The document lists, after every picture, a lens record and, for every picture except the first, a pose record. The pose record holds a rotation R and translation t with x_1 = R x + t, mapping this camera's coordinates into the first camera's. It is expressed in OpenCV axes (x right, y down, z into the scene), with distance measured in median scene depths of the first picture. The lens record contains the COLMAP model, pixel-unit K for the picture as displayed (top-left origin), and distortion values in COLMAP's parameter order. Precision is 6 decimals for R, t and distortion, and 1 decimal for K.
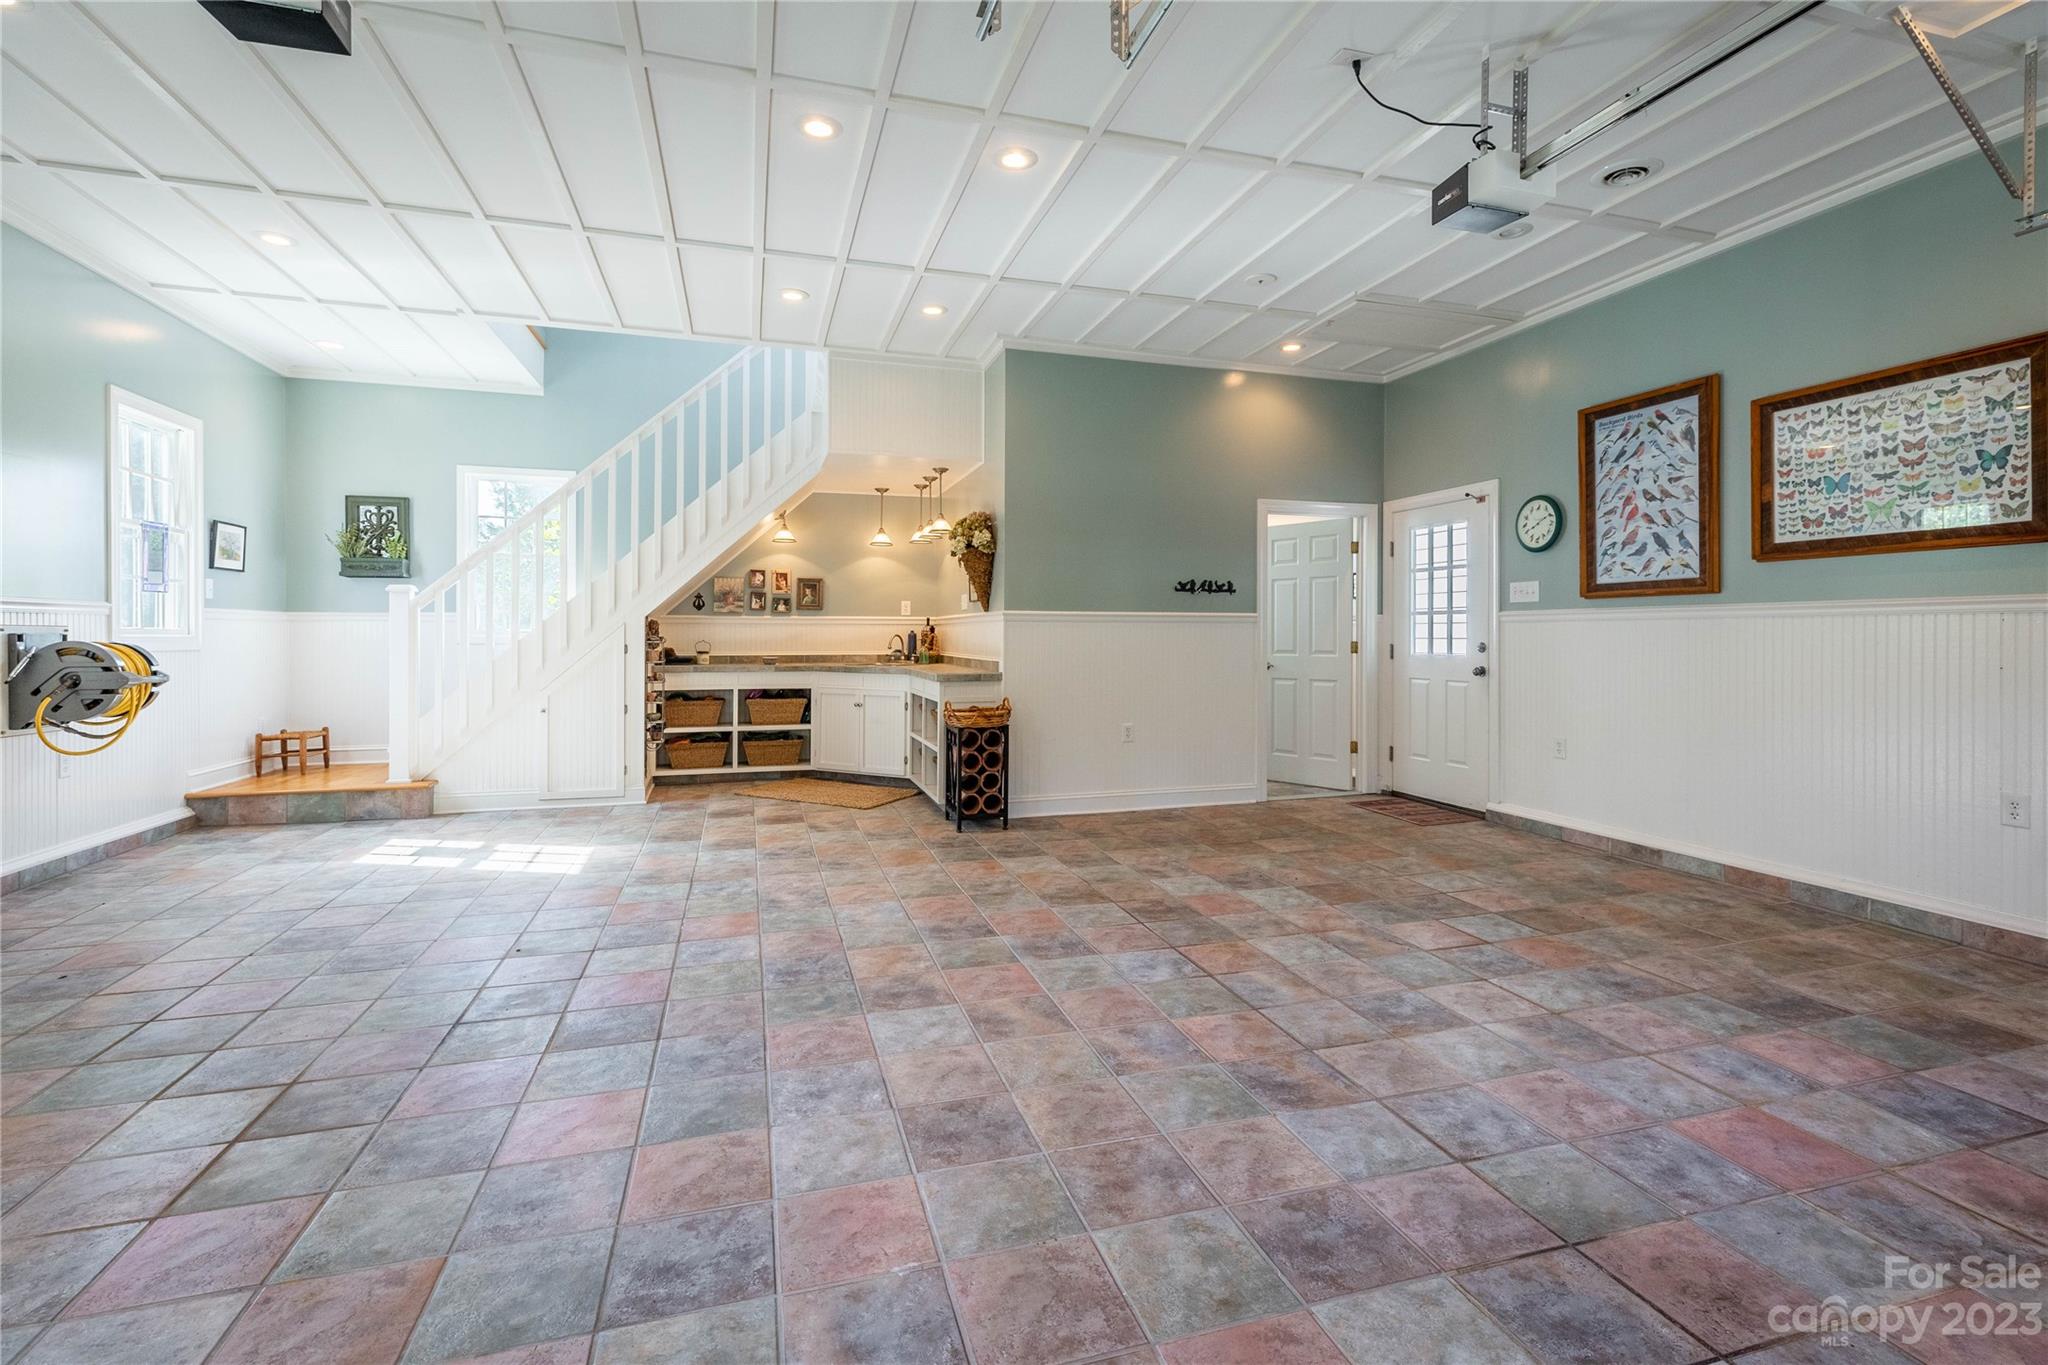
lens RADIAL K [[931.4, 0, 1030.8], [0, 931.4, 629.2], [0, 0, 1]] dist [-0.000749, 0.000004]
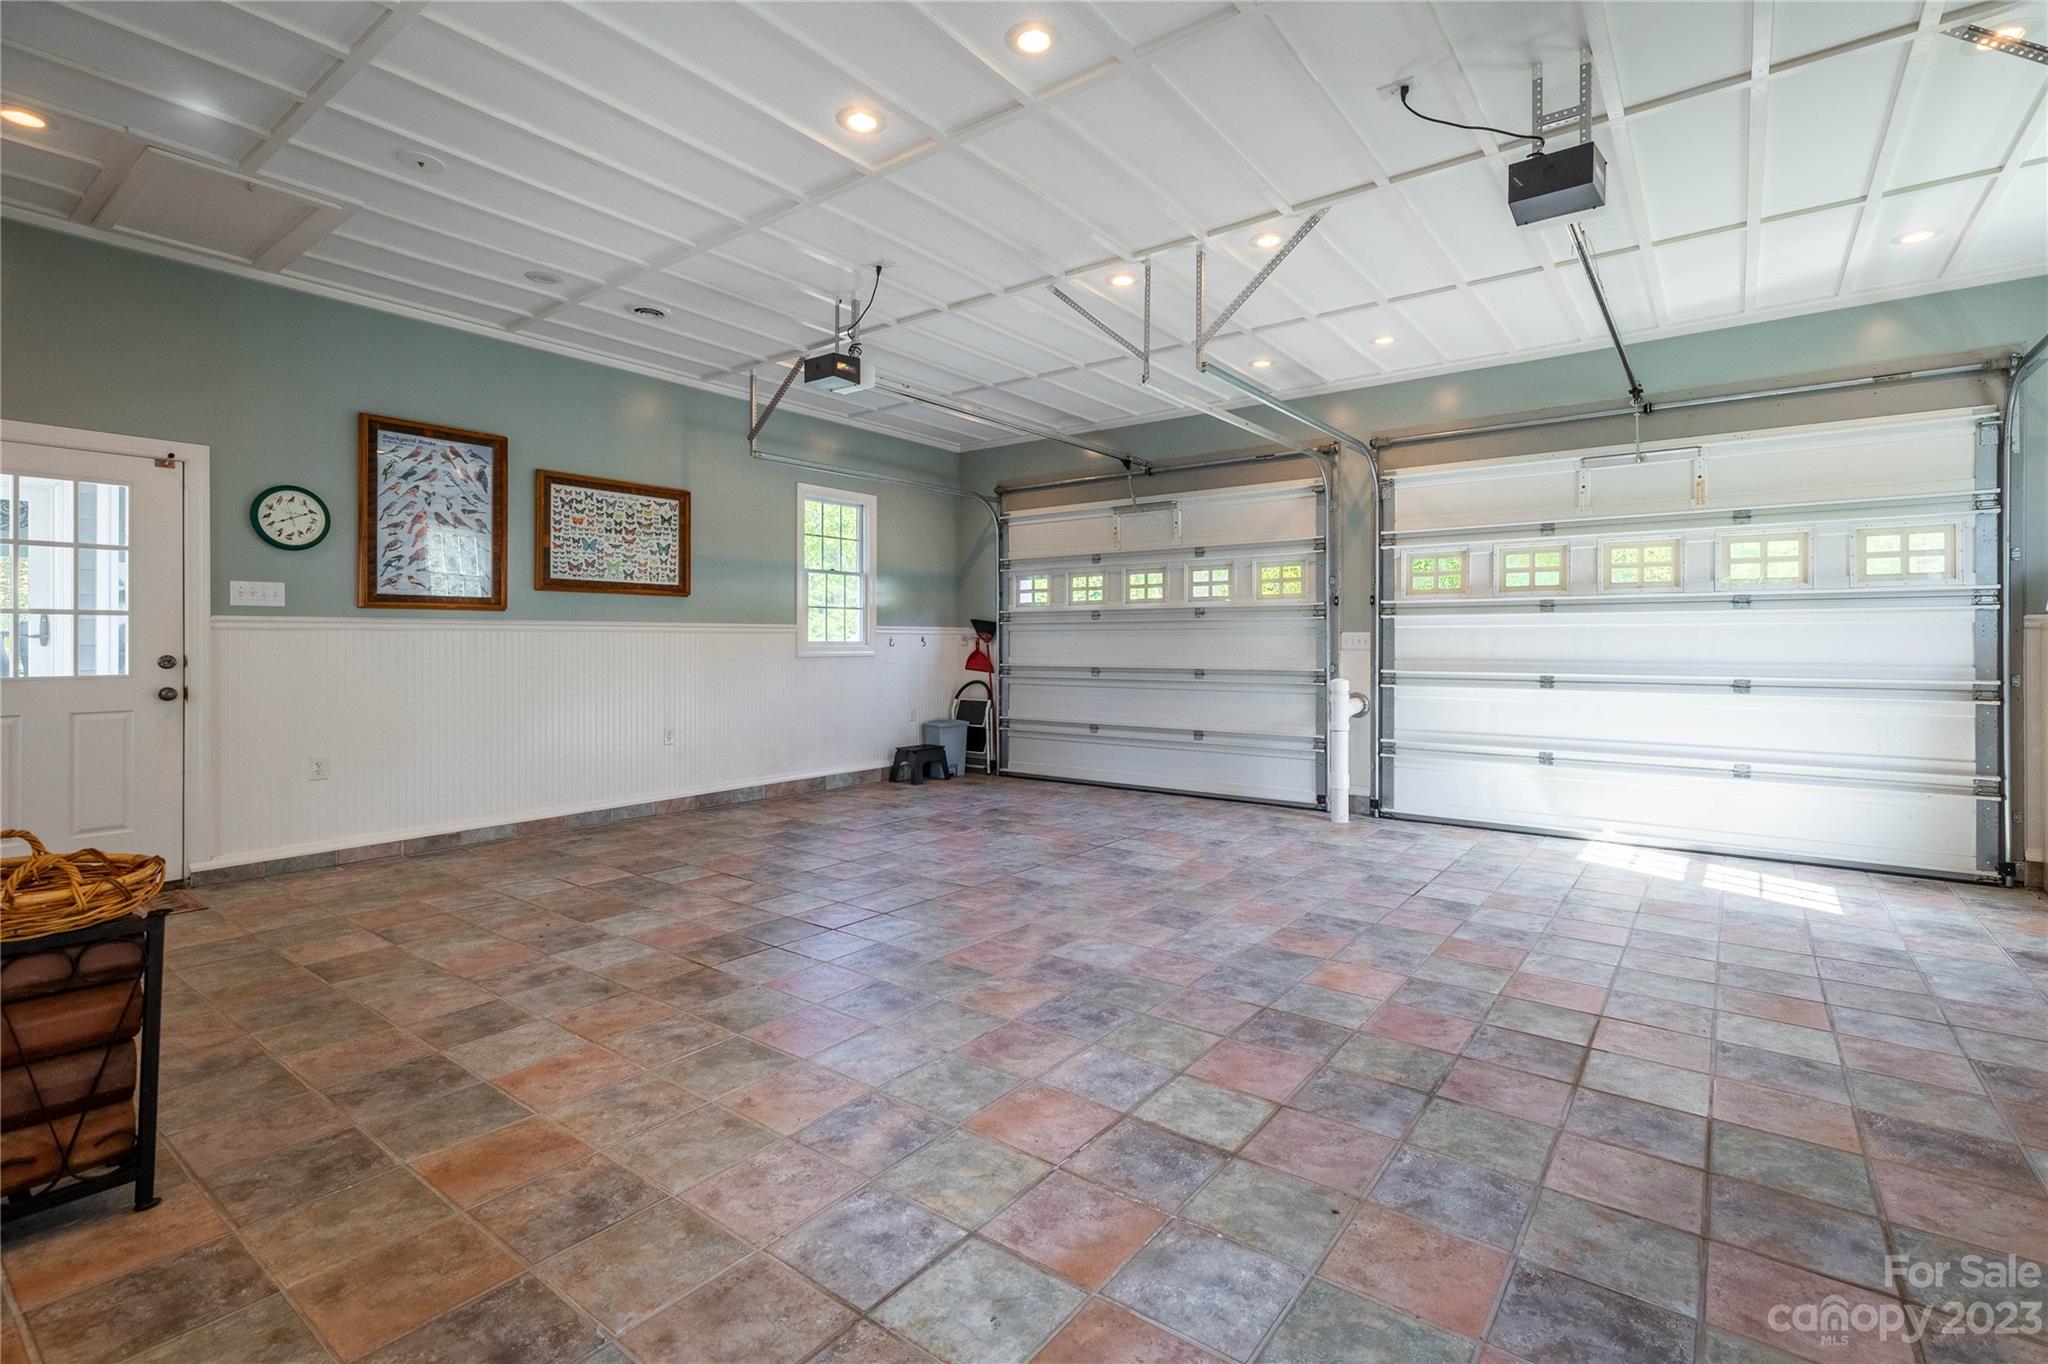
lens RADIAL K [[935.1, 0, 1036.9], [0, 935.1, 644.5], [0, 0, 1]] dist [0.000975, 0.000430]
pose [[-0.590674, -0.006078, 0.806887, -0.914520], [-0.007561, 0.999969, 0.001997, -0.002524], [-0.806875, -0.004921, -0.590702, 1.507279]]
